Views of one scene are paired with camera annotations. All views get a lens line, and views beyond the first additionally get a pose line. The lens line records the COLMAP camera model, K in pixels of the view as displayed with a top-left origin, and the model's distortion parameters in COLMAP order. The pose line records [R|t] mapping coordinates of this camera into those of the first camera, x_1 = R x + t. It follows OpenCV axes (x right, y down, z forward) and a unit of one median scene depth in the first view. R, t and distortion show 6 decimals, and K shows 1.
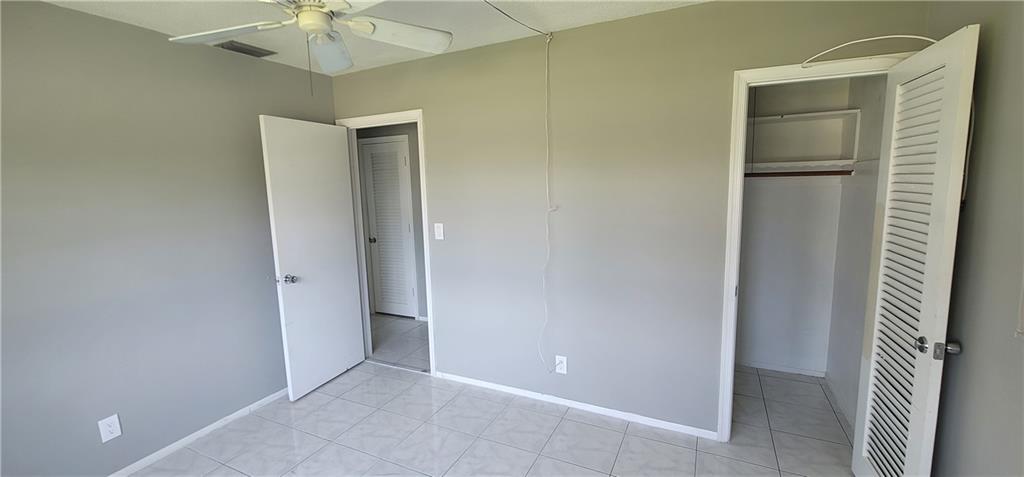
lens RADIAL K [[419.7, 0, 515.3], [0, 419.7, 235.5], [0, 0, 1]] dist [-0.001153, 0.000254]
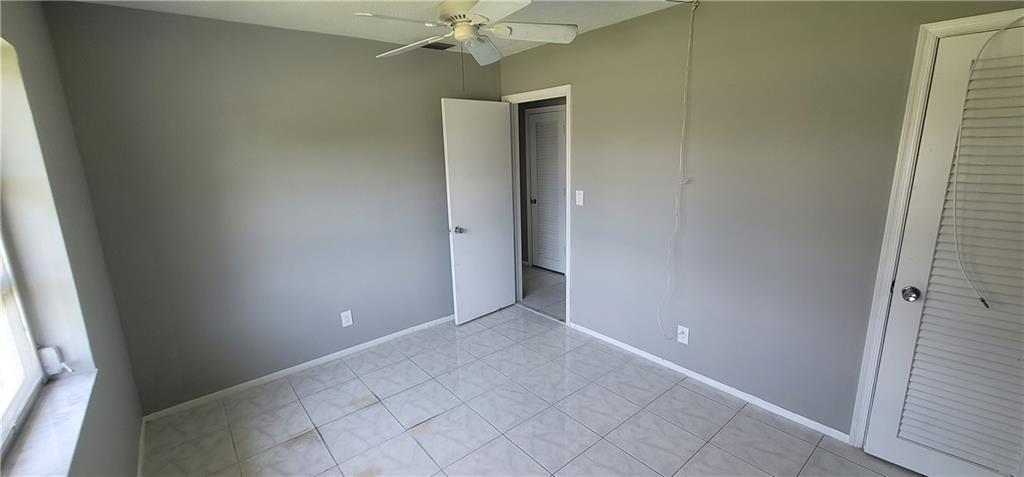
lens RADIAL K [[419.7, 0, 515.3], [0, 419.7, 235.5], [0, 0, 1]] dist [-0.001153, 0.000254]
pose [[0.913533, 0.087321, -0.397281, 0.119646], [-0.050557, 0.993487, 0.102111, -0.017388], [0.403610, -0.073197, 0.911999, -0.082521]]
